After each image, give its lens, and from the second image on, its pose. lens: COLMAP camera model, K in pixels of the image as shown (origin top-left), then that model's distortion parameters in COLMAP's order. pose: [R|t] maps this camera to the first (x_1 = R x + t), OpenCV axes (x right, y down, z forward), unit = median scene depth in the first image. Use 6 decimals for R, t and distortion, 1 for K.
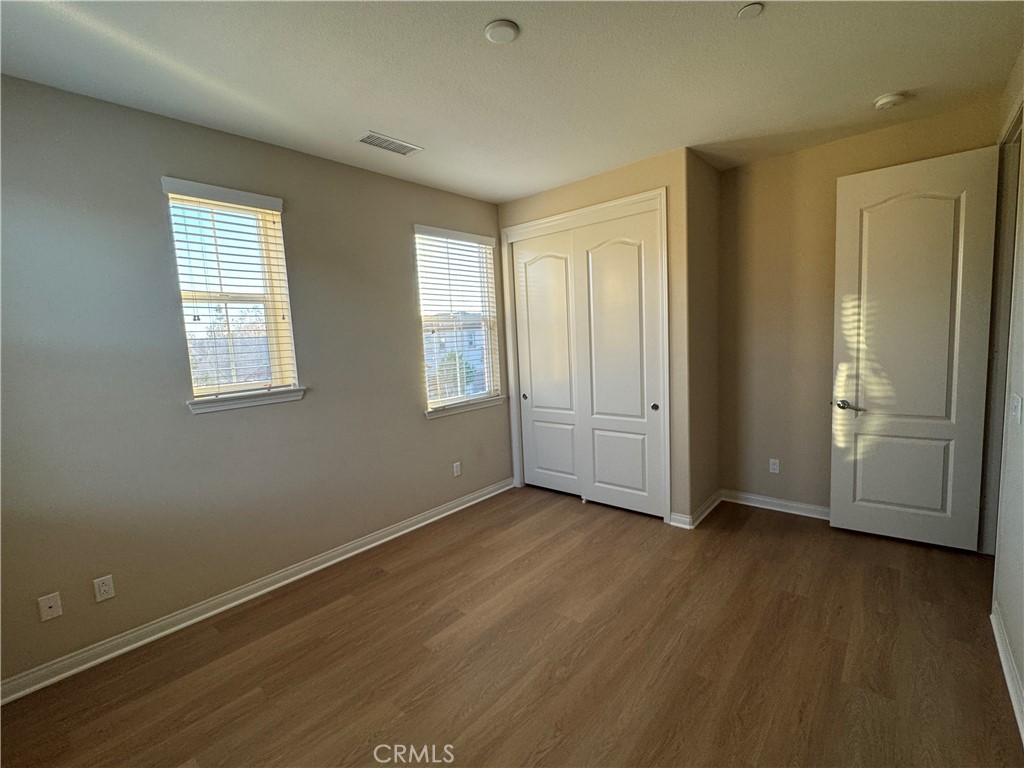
lens RADIAL K [[451.3, 0, 512.0], [0, 451.3, 384.0], [0, 0, 1]] dist [-0.001213, -0.000098]
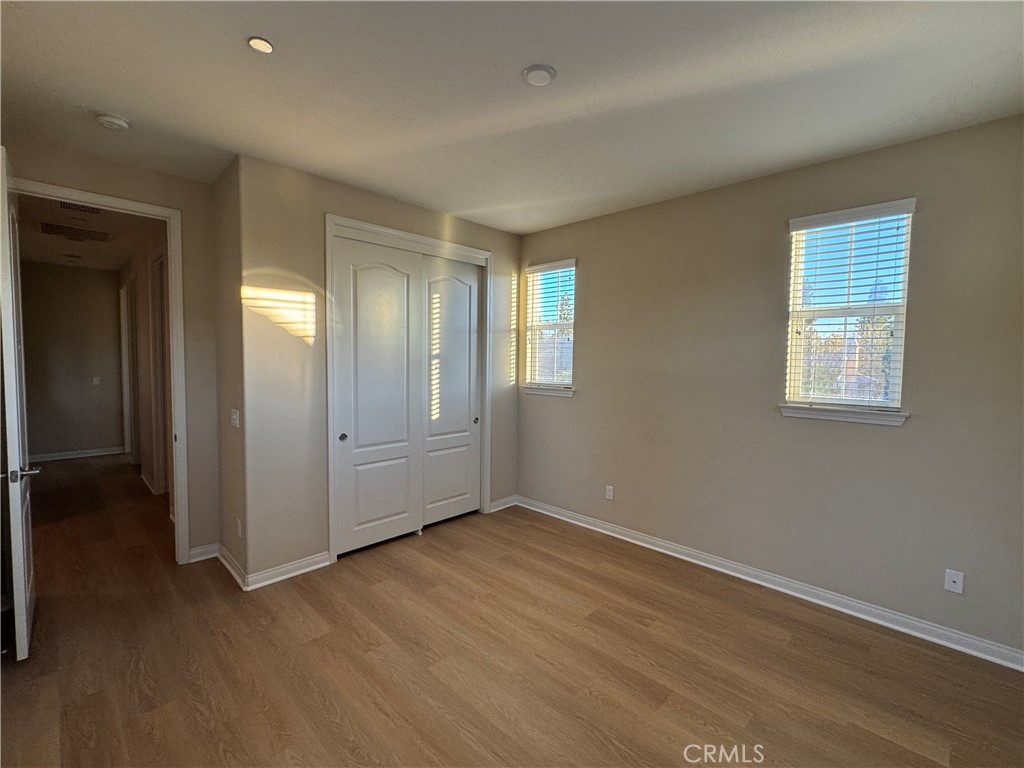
lens RADIAL K [[451.3, 0, 512.0], [0, 451.3, 384.0], [0, 0, 1]] dist [-0.001213, -0.000098]
pose [[-0.063967, 0.101794, -0.992747, 0.977257], [-0.106488, 0.988408, 0.108211, -0.141506], [0.992254, 0.112638, -0.052386, 0.901491]]
